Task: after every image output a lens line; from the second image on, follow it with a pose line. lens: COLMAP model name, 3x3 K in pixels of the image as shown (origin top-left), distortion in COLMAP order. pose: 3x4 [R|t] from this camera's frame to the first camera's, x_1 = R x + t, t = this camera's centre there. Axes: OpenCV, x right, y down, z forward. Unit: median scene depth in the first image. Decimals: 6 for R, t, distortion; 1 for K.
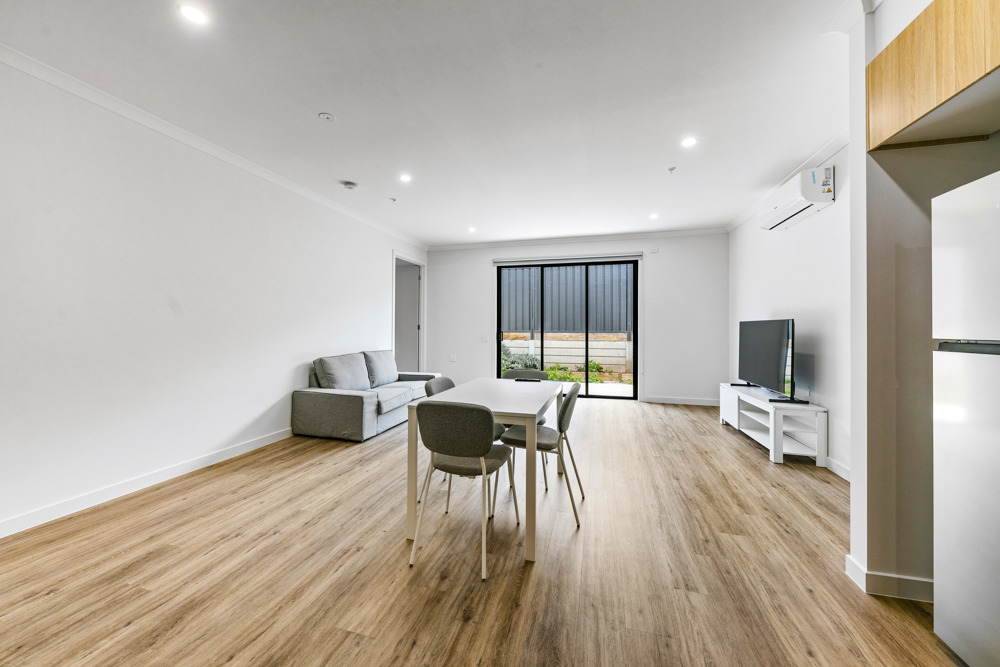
lens RADIAL K [[362.5, 0, 497.8], [0, 362.5, 321.5], [0, 0, 1]] dist [0.008016, -0.003223]
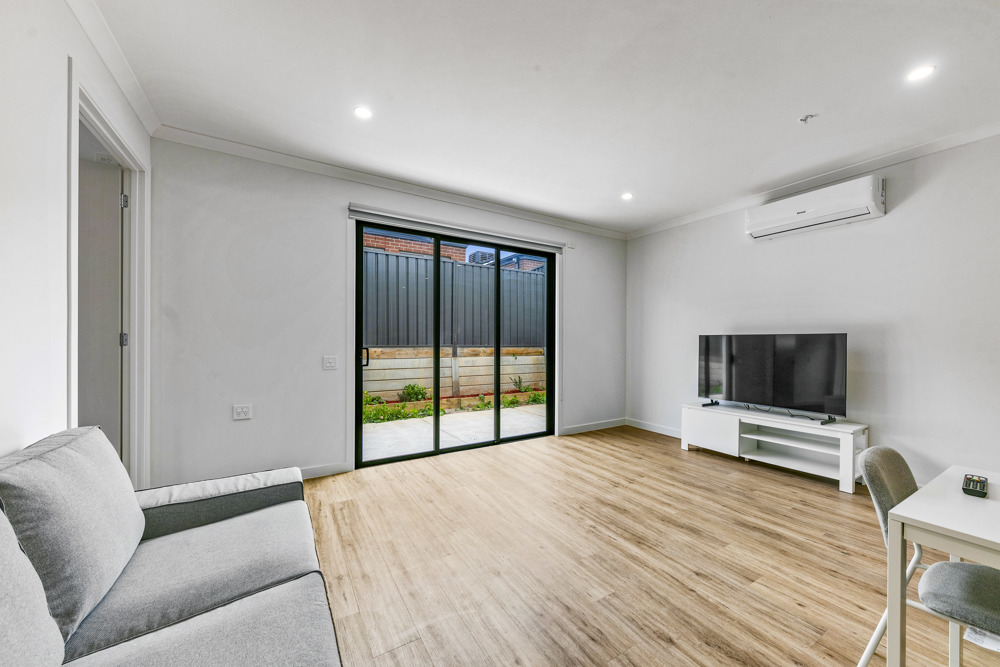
lens RADIAL K [[362.5, 0, 498.6], [0, 362.5, 343.1], [0, 0, 1]] dist [0.008016, -0.003223]
pose [[0.680944, -0.003775, 0.732326, -0.479551], [-0.016641, 0.999649, 0.020626, 0.012504], [-0.732147, -0.026232, 0.680642, 1.012811]]
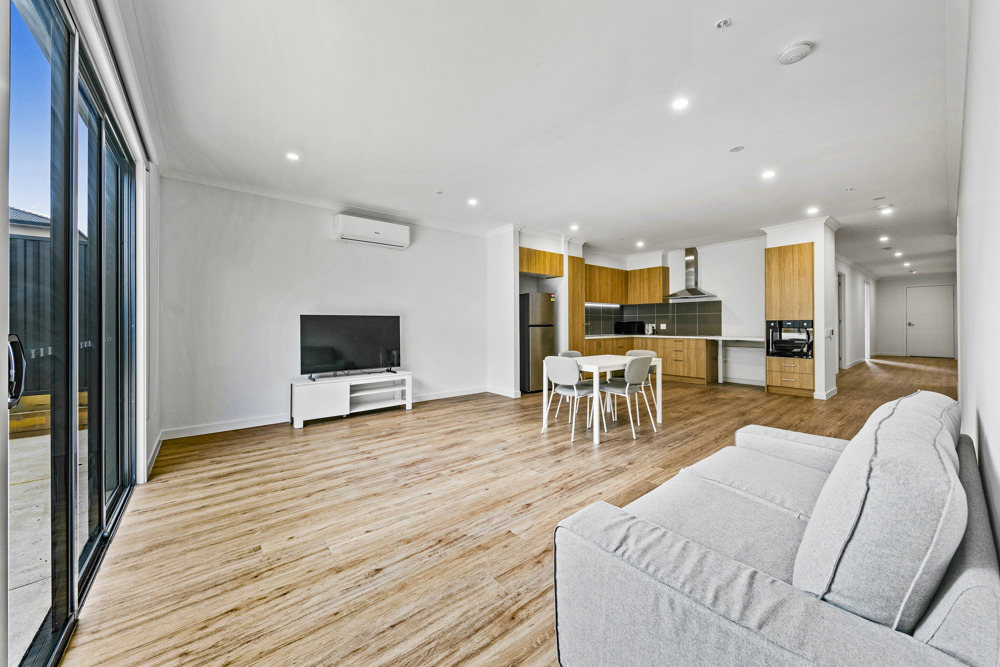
lens RADIAL K [[362.5, 0, 497.2], [0, 362.5, 329.3], [0, 0, 1]] dist [0.008016, -0.003223]
pose [[-0.816592, -0.006800, 0.577176, -0.419113], [-0.008072, 0.999967, 0.000361, 0.044817], [-0.577159, -0.004364, -0.816620, 2.006309]]
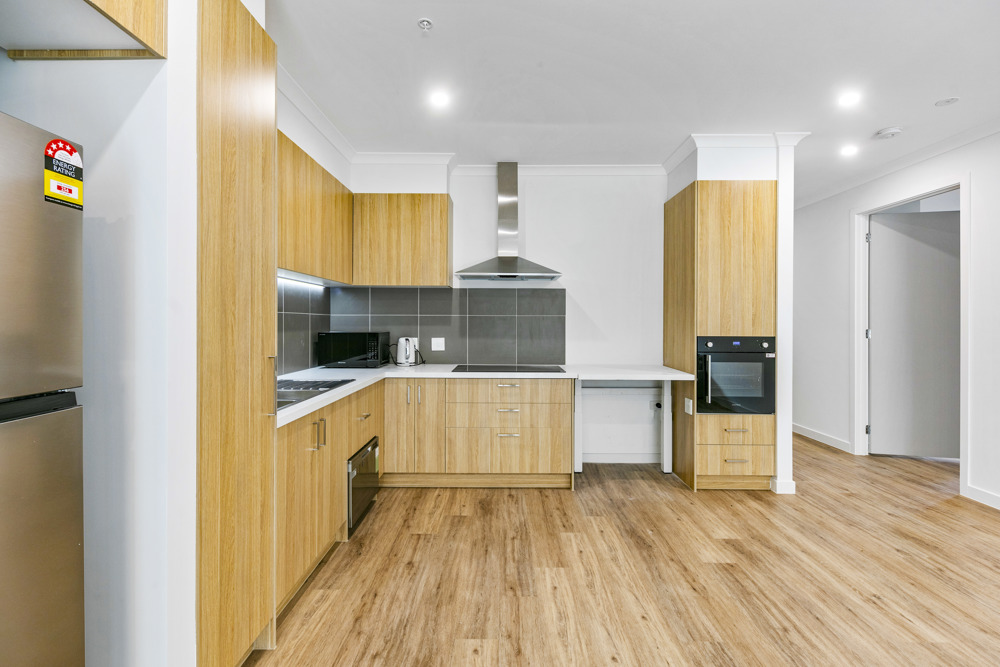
lens RADIAL K [[455.3, 0, 501.5], [0, 455.3, 323.3], [0, 0, 1]] dist [0.007177, -0.000503]
pose [[-0.962232, -0.007594, -0.272124, 0.259237], [-0.004229, 0.999907, -0.012948, -0.024263], [0.272197, -0.011308, -0.962175, 0.623048]]
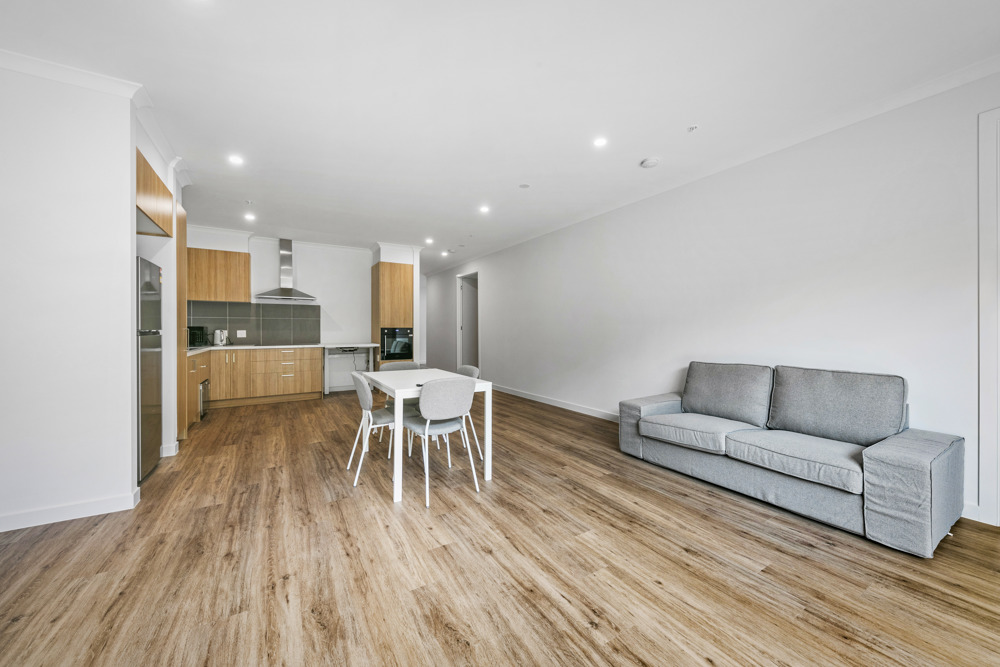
lens RADIAL K [[362.5, 0, 505.1], [0, 362.5, 332.2], [0, 0, 1]] dist [0.008016, -0.003223]
pose [[-0.667330, -0.000450, -0.744762, 0.562845], [0.009778, 0.999908, -0.009366, 0.040167], [0.744698, -0.013532, -0.667264, 1.569681]]
